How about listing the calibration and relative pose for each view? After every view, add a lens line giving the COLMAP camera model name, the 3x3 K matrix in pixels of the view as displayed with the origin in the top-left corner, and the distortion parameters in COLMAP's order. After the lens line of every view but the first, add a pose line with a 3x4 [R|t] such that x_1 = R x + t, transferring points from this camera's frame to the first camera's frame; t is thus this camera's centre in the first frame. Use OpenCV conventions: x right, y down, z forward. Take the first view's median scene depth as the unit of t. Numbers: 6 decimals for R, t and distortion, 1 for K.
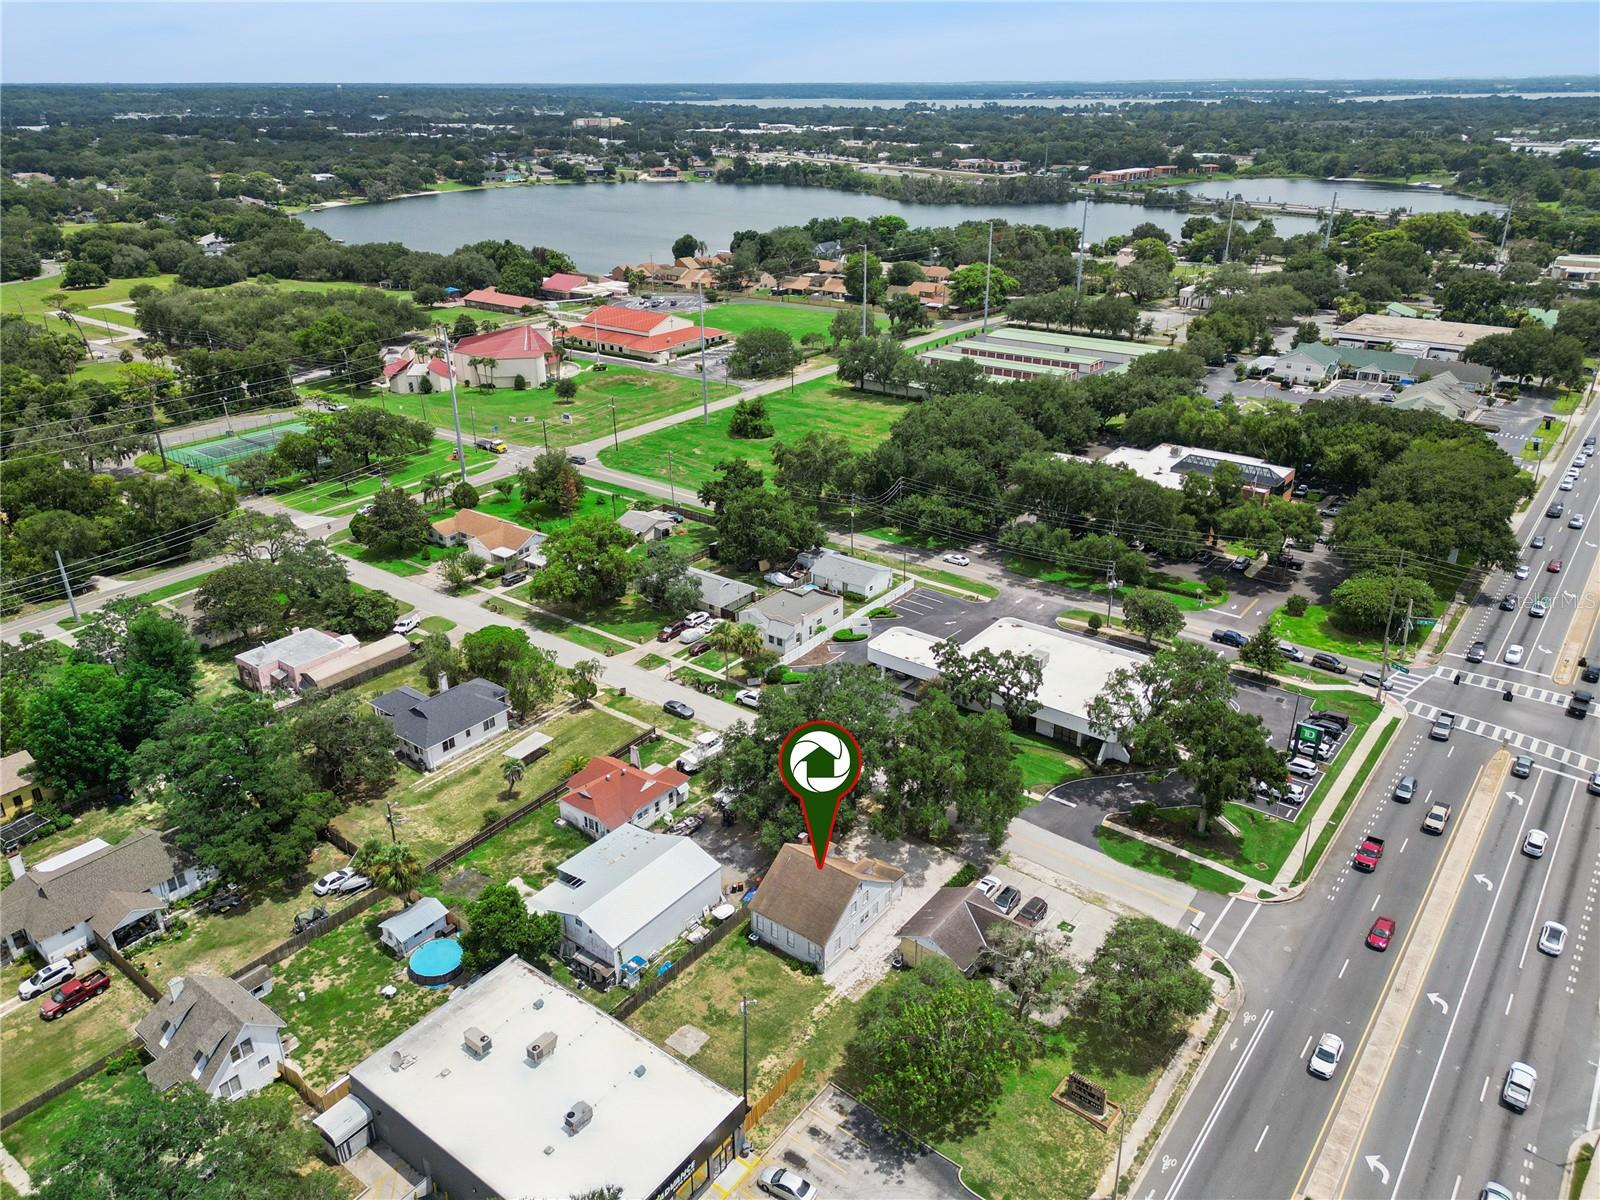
lens RADIAL K [[1130.8, 0, 799.9], [0, 1130.8, 620.8], [0, 0, 1]] dist [0.076867, -0.055251]
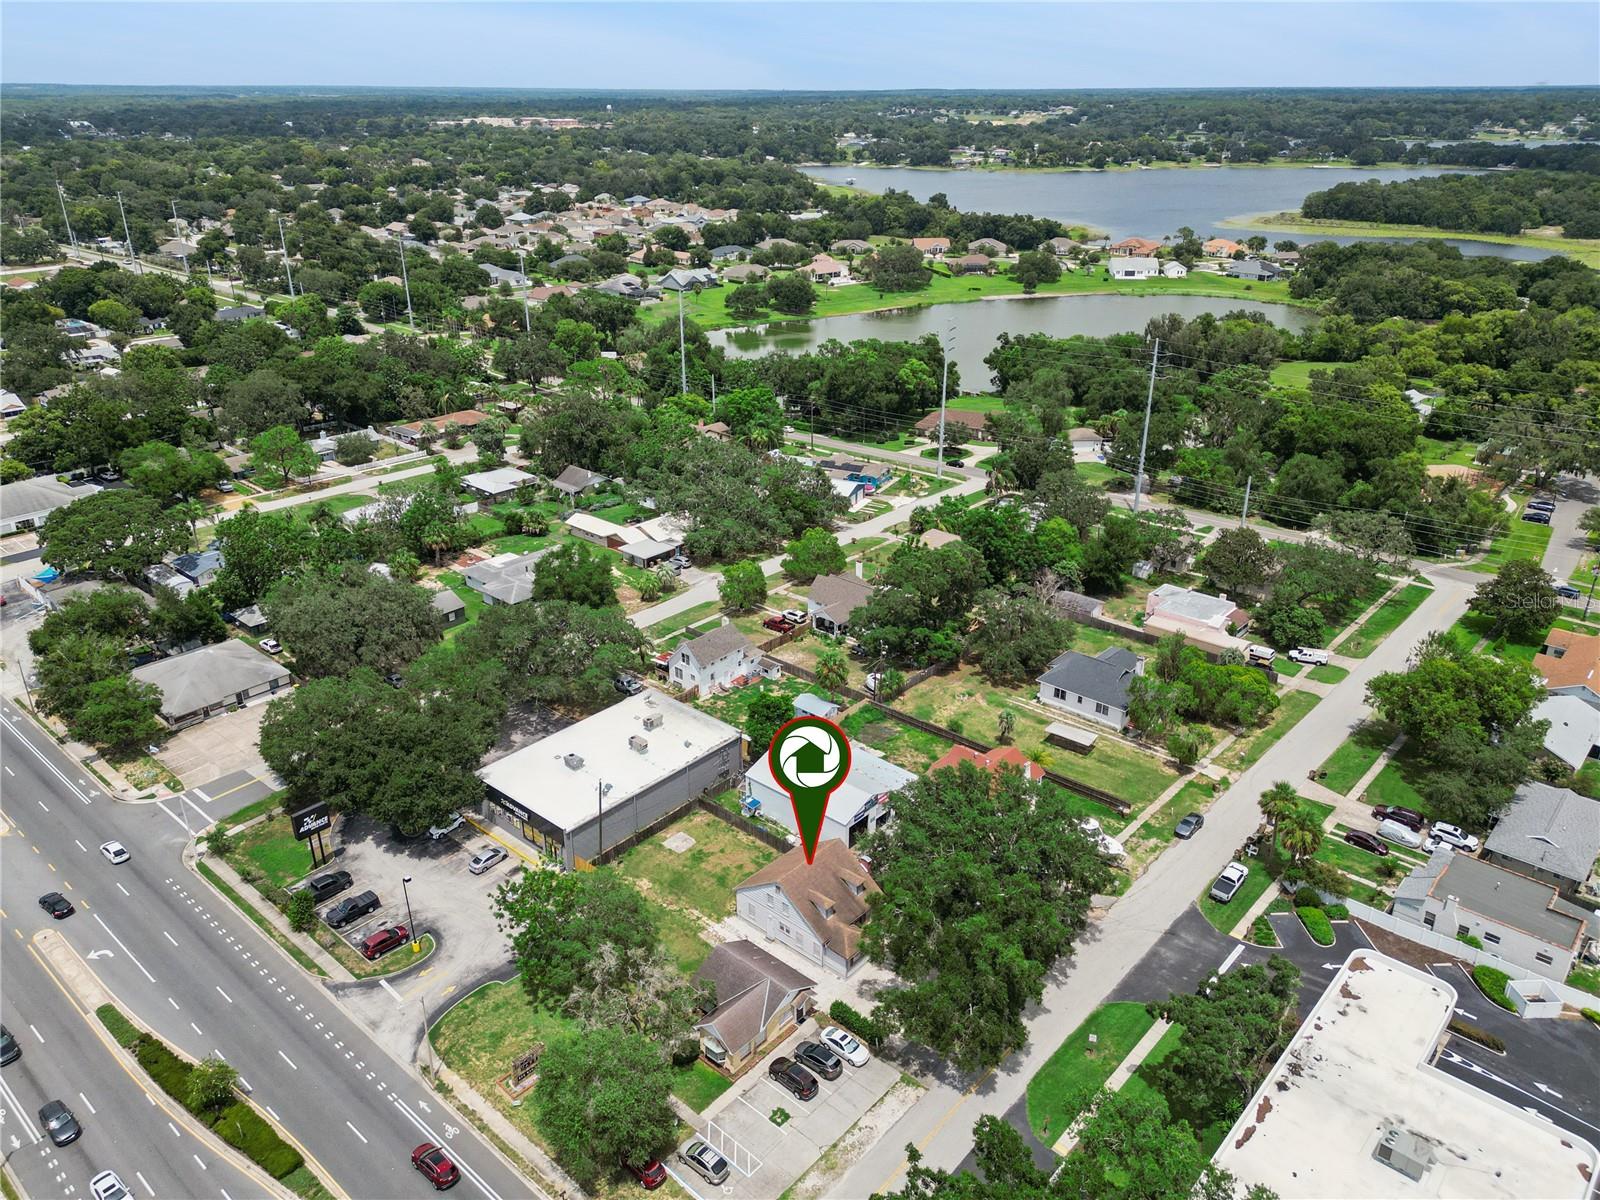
lens RADIAL K [[1130.8, 0, 799.9], [0, 1130.8, 620.8], [0, 0, 1]] dist [0.076867, -0.055251]
pose [[-0.063128, 0.429686, -0.900769, 0.754987], [-0.431260, 0.802206, 0.412893, -0.332472], [0.900017, 0.414531, 0.134664, 0.699347]]
